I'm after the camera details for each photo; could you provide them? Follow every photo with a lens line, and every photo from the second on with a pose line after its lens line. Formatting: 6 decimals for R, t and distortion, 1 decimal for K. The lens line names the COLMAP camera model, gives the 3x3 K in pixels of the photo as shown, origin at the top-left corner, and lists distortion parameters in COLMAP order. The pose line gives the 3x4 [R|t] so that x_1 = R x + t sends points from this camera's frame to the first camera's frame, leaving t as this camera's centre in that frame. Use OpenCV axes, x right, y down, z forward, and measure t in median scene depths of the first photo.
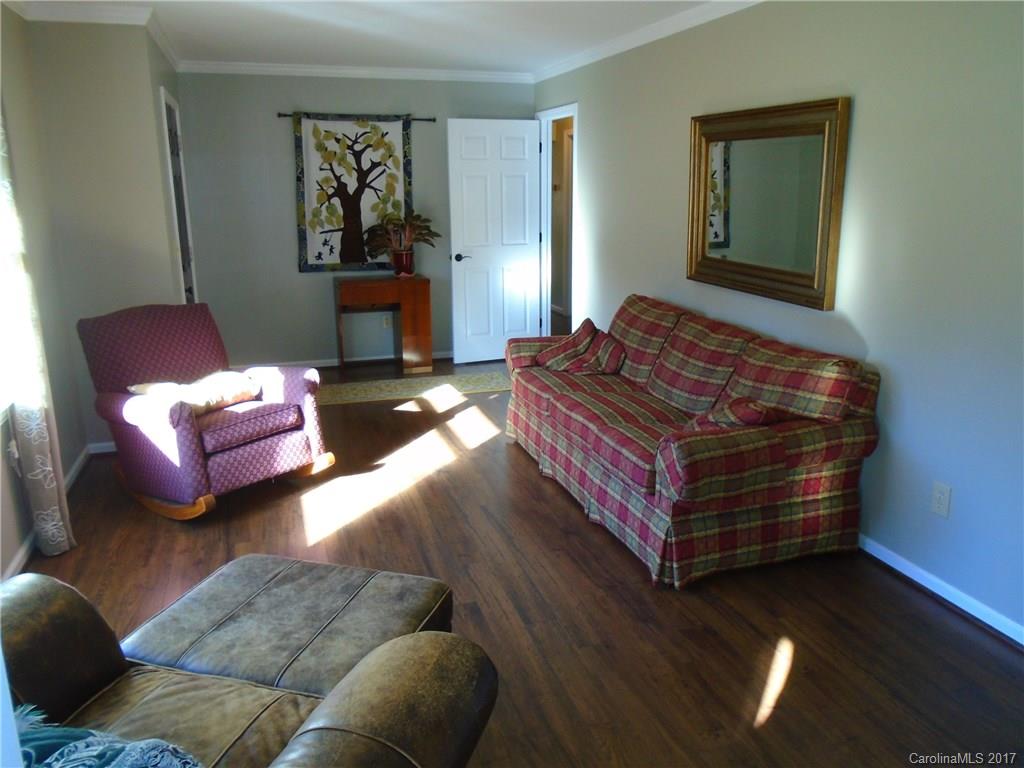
lens RADIAL K [[800.7, 0, 512.0], [0, 800.7, 384.0], [0, 0, 1]] dist [-0.011037, 0.002354]
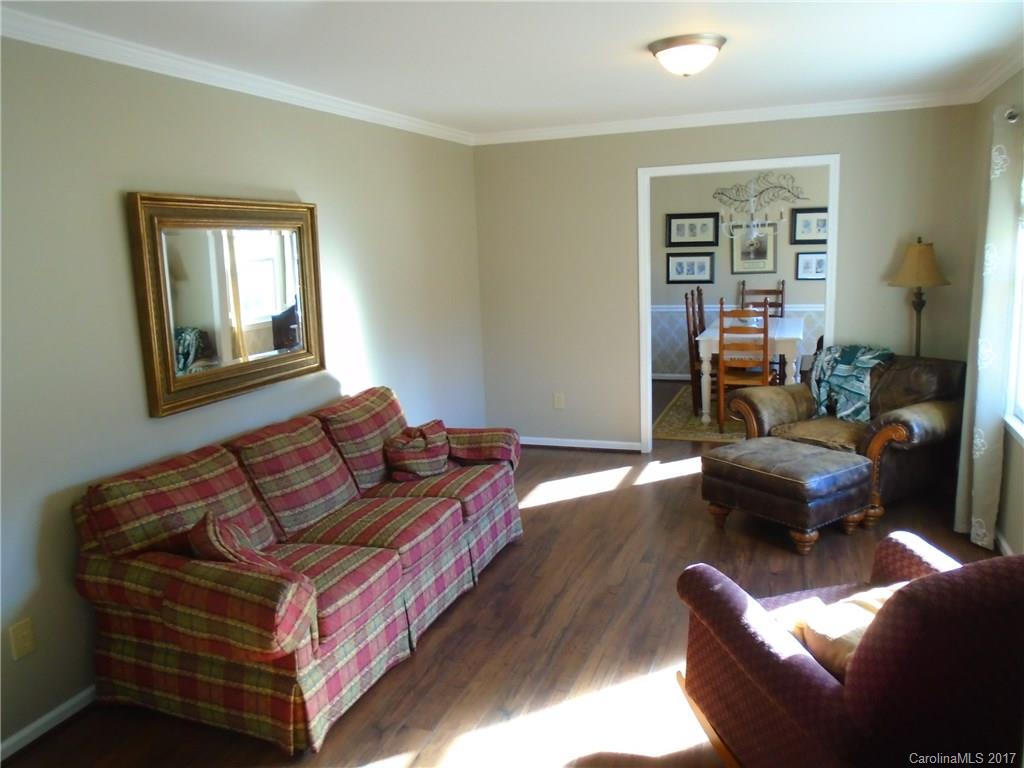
lens RADIAL K [[800.7, 0, 512.0], [0, 800.7, 384.0], [0, 0, 1]] dist [-0.011037, 0.002354]
pose [[-0.788638, -0.081999, 0.609366, -0.535646], [0.183980, 0.914189, 0.361124, -0.421989], [-0.586687, 0.396907, -0.705877, 1.559247]]
